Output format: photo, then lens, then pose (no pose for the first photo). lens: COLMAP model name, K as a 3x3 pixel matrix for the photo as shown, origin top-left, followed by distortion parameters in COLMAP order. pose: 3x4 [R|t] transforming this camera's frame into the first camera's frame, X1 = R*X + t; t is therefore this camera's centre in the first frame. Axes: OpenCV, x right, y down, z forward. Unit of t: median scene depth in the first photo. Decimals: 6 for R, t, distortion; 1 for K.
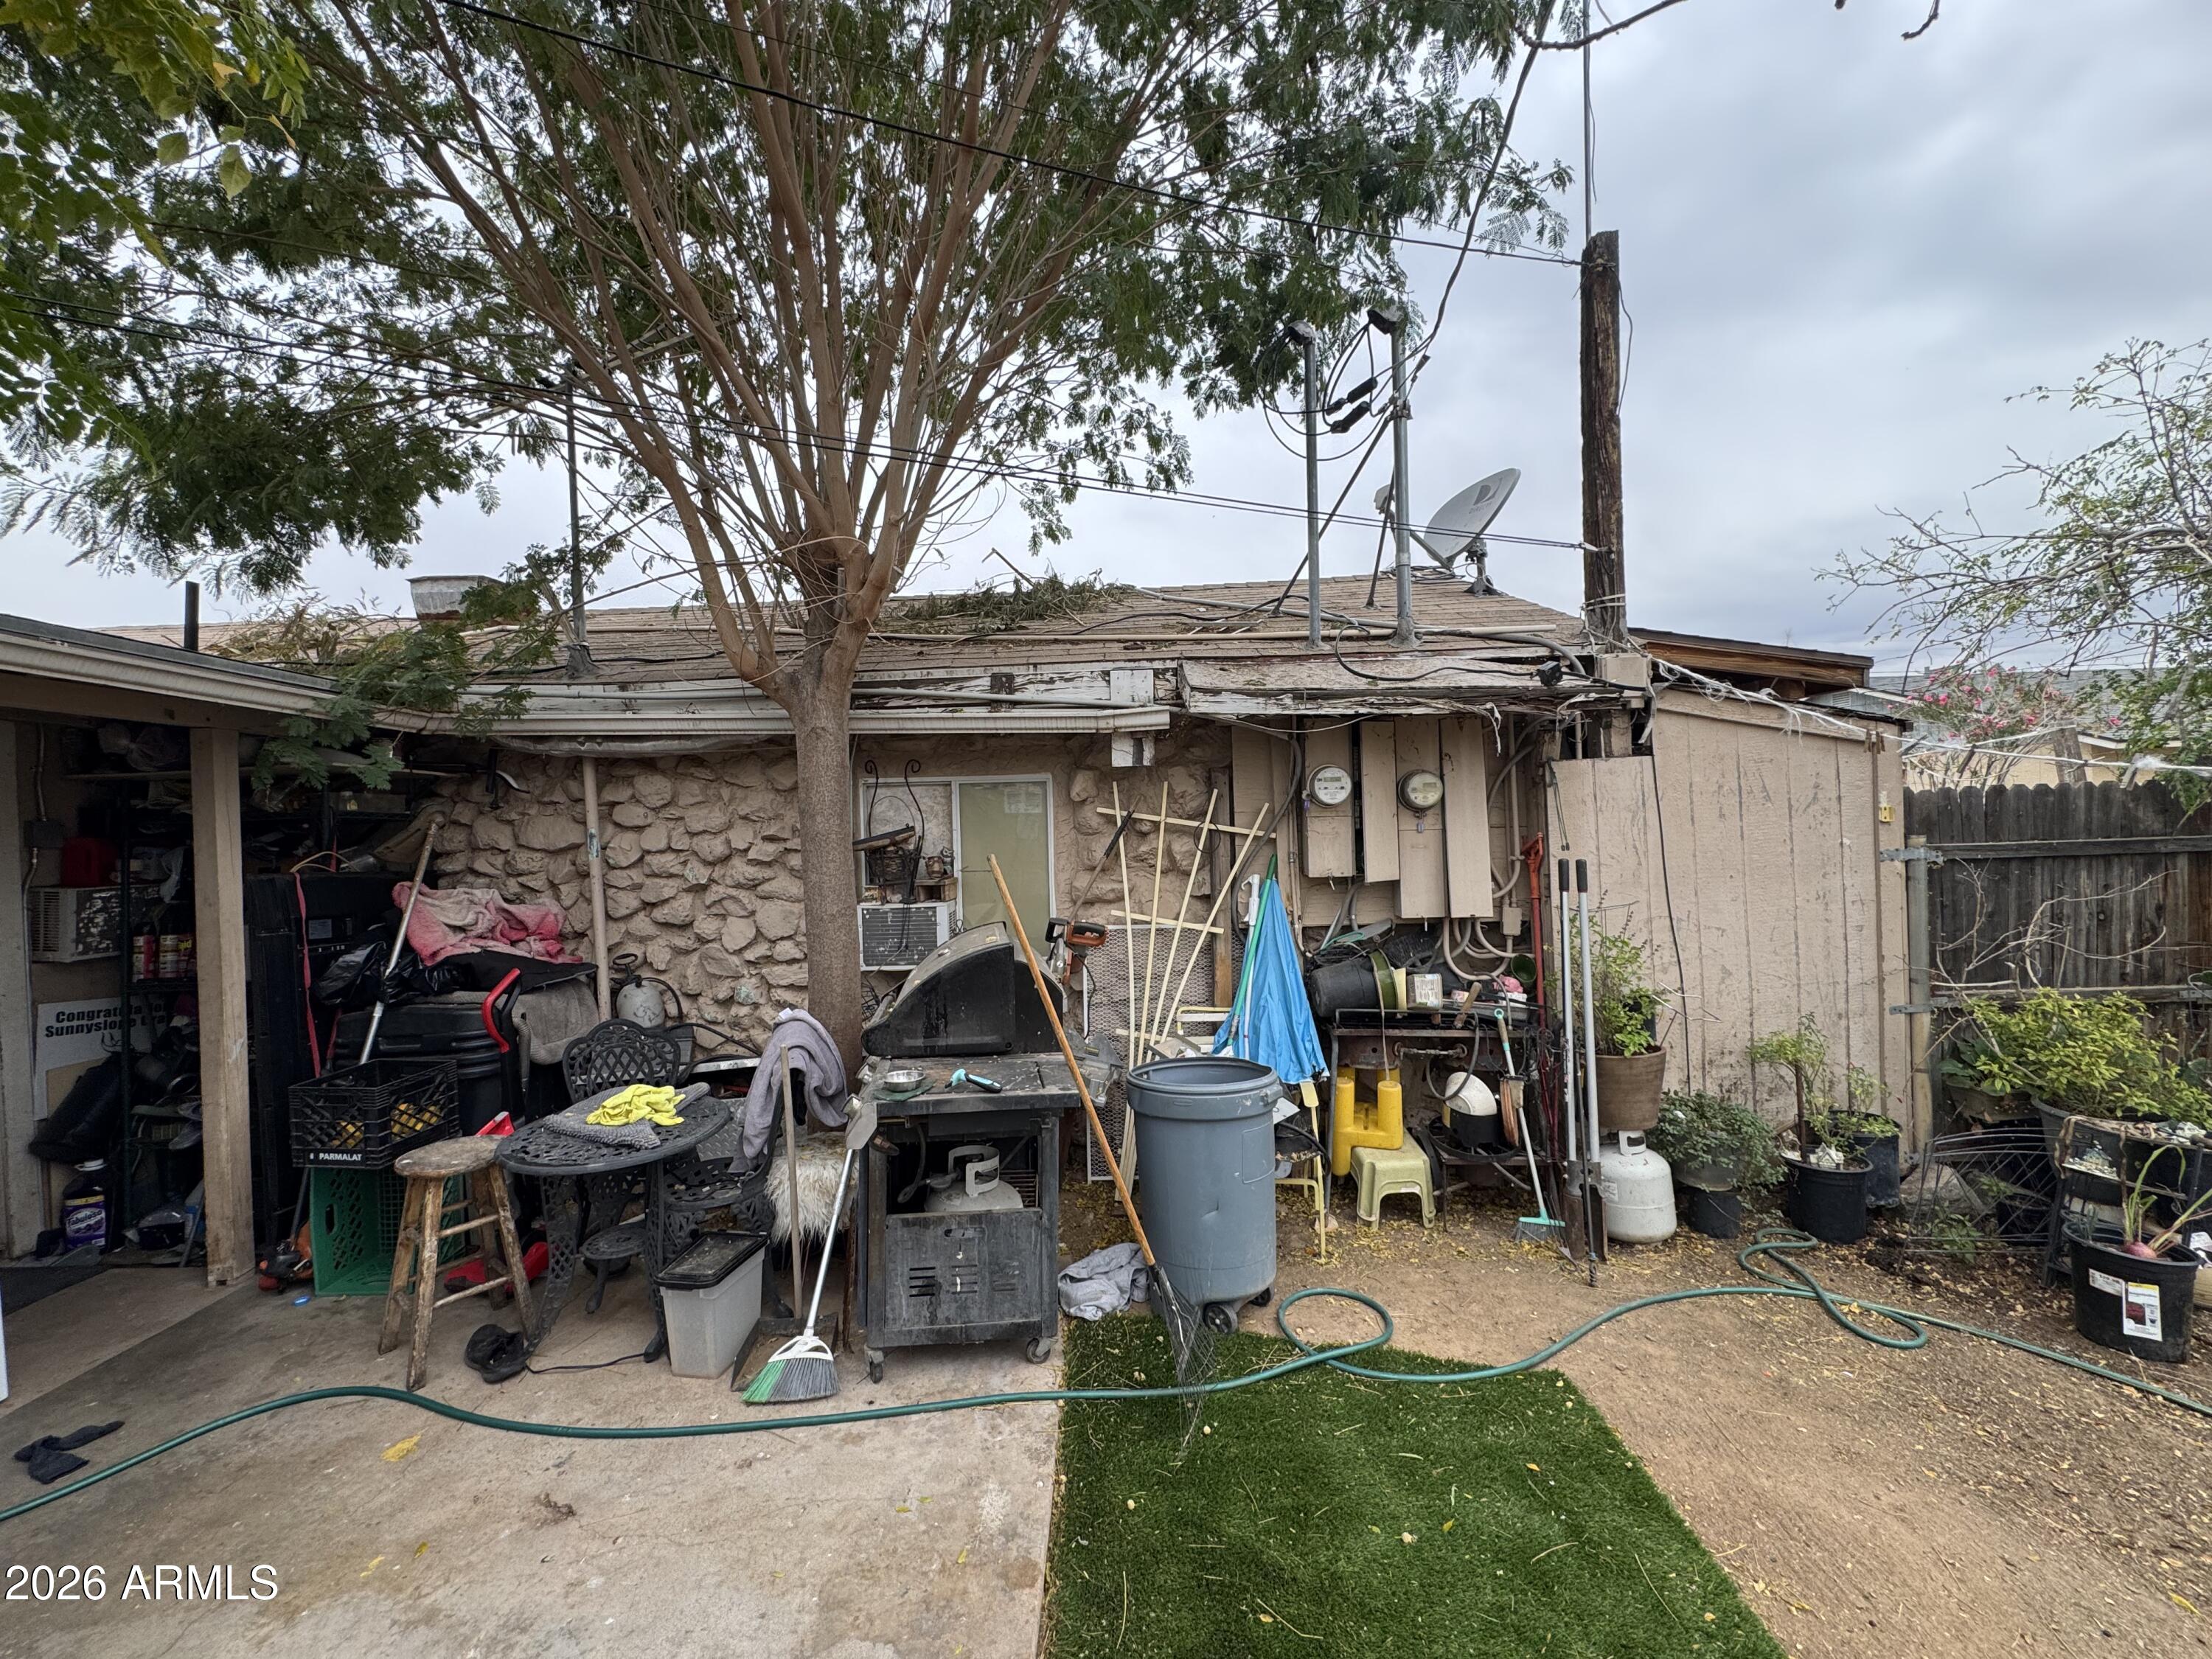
lens RADIAL K [[882.9, 0, 1109.8], [0, 882.9, 832.1], [0, 0, 1]] dist [-0.003919, 0.000378]
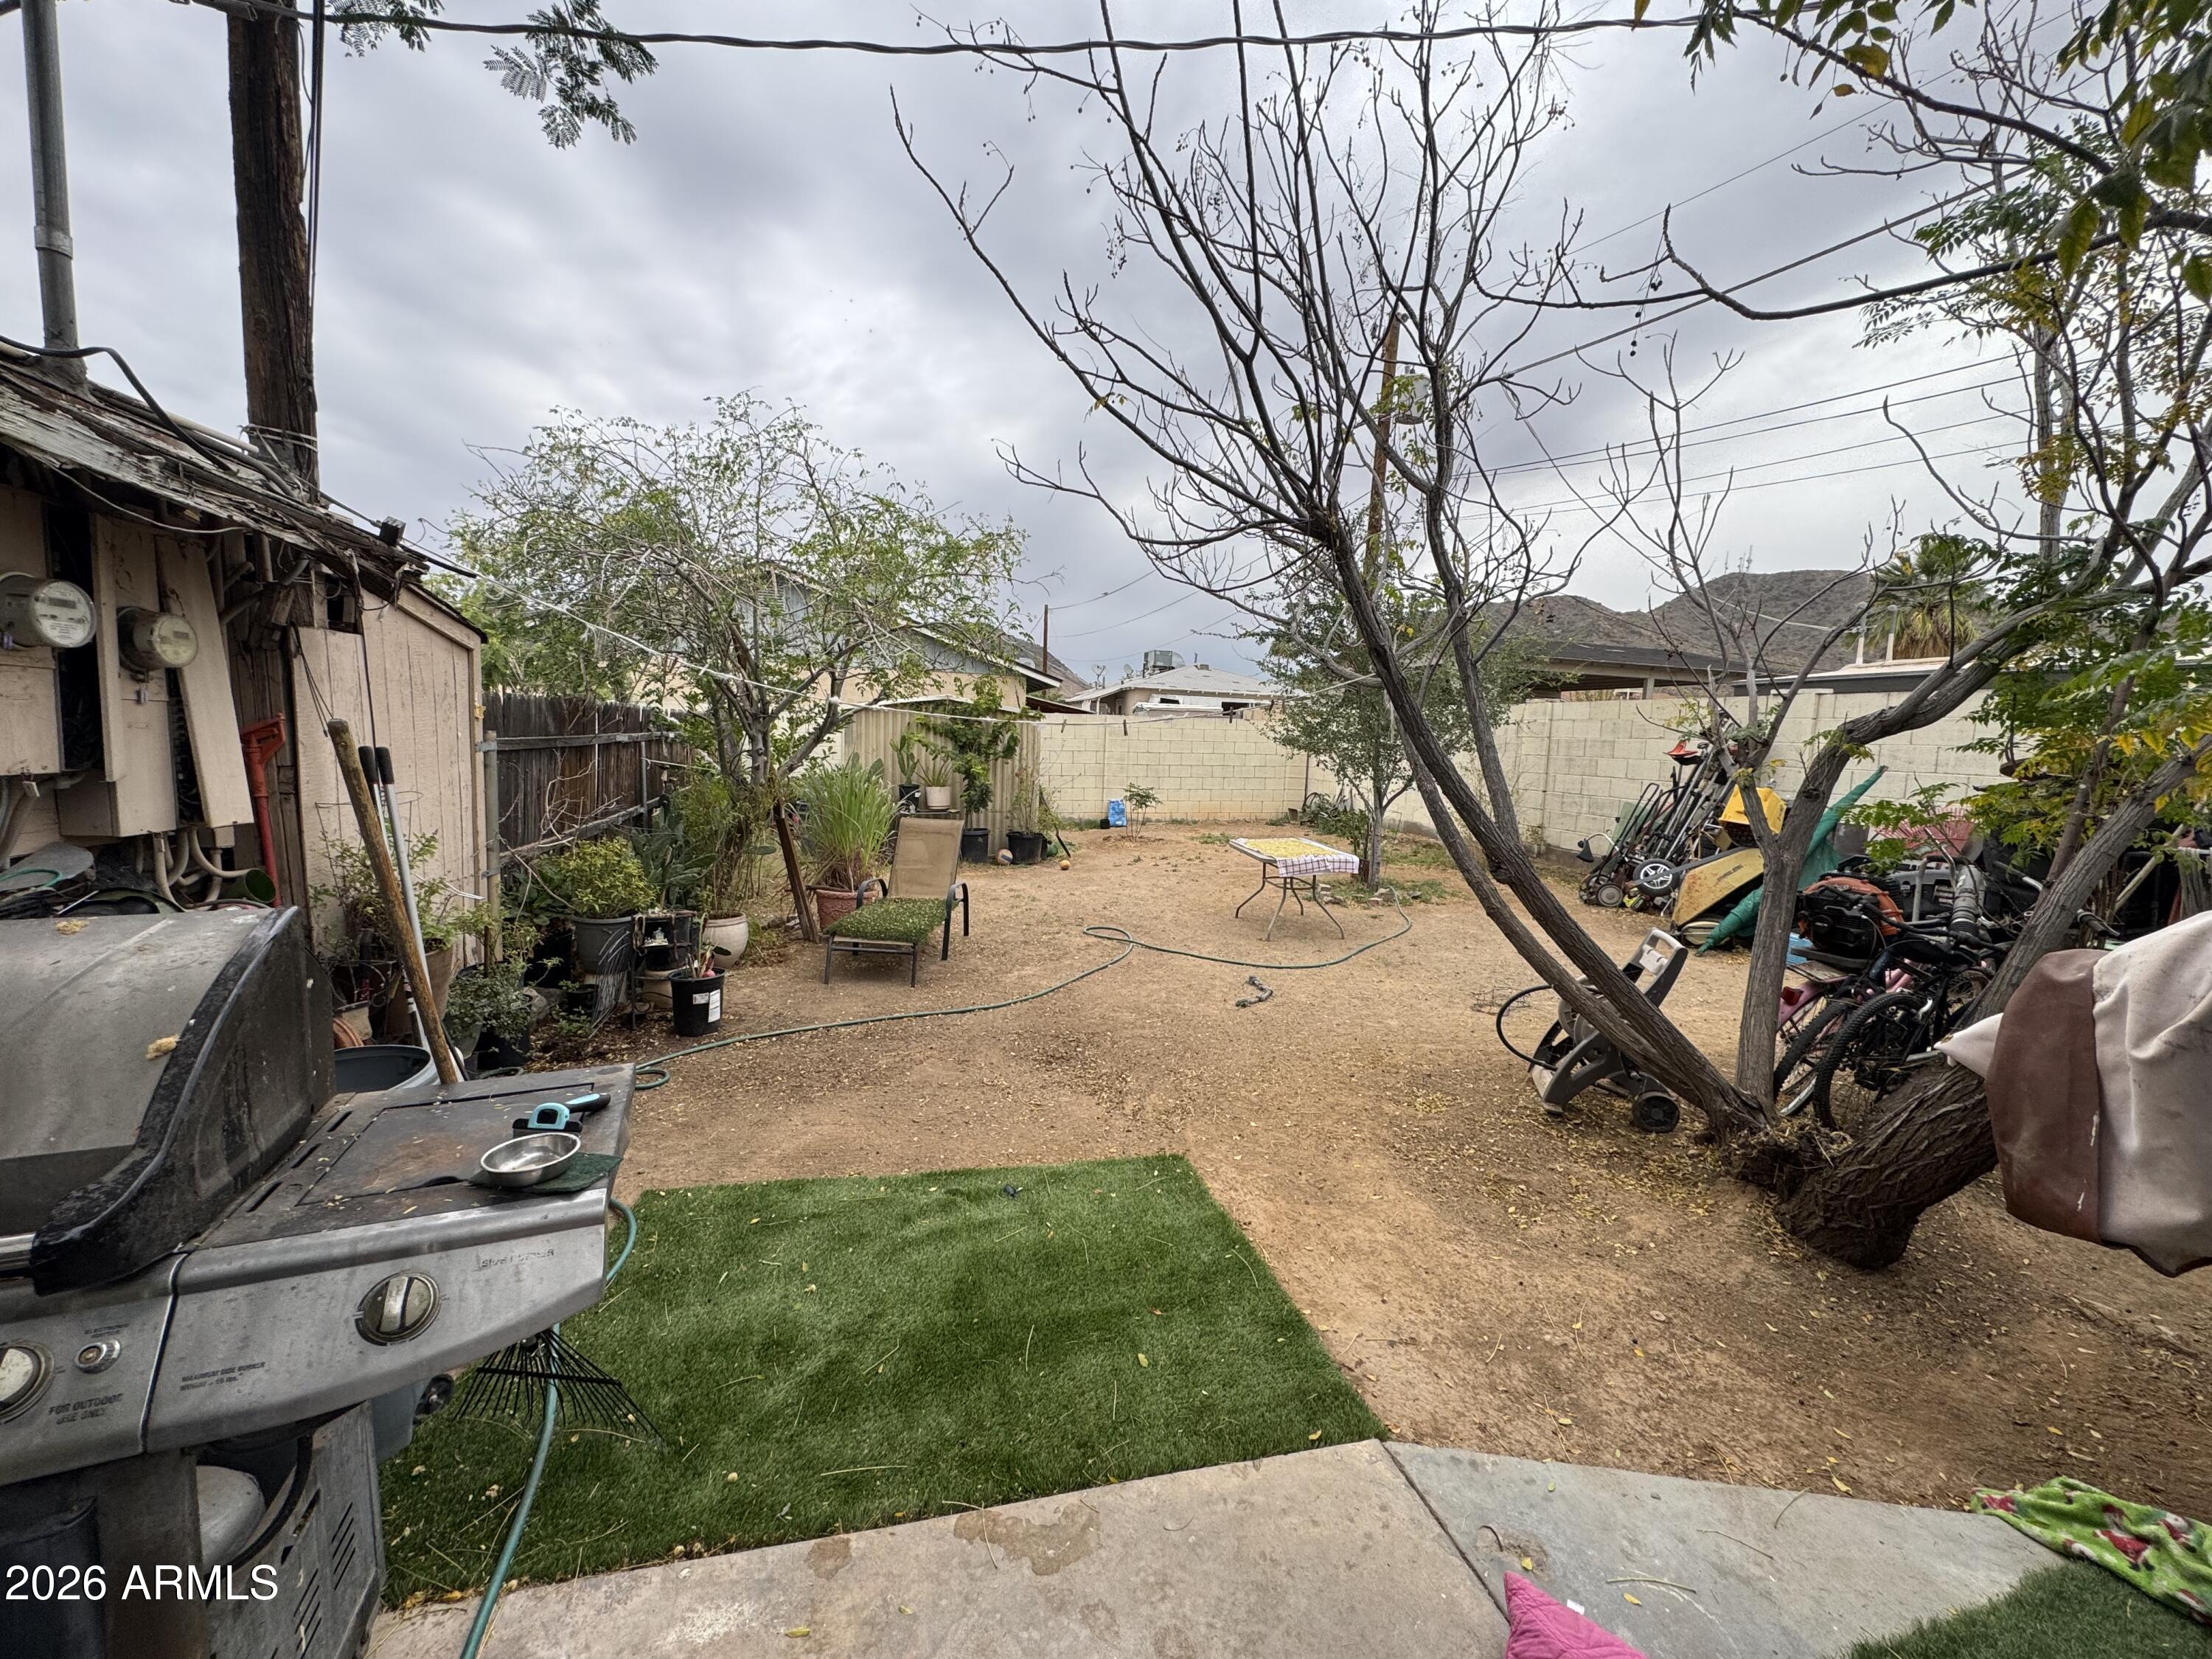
lens RADIAL K [[882.9, 0, 1108.2], [0, 882.9, 830.0], [0, 0, 1]] dist [-0.003919, 0.000378]
pose [[-0.275241, -0.078887, 0.958133, -0.541375], [-0.024454, 0.996880, 0.075052, 0.029855], [-0.961064, -0.002773, -0.276311, 0.555172]]
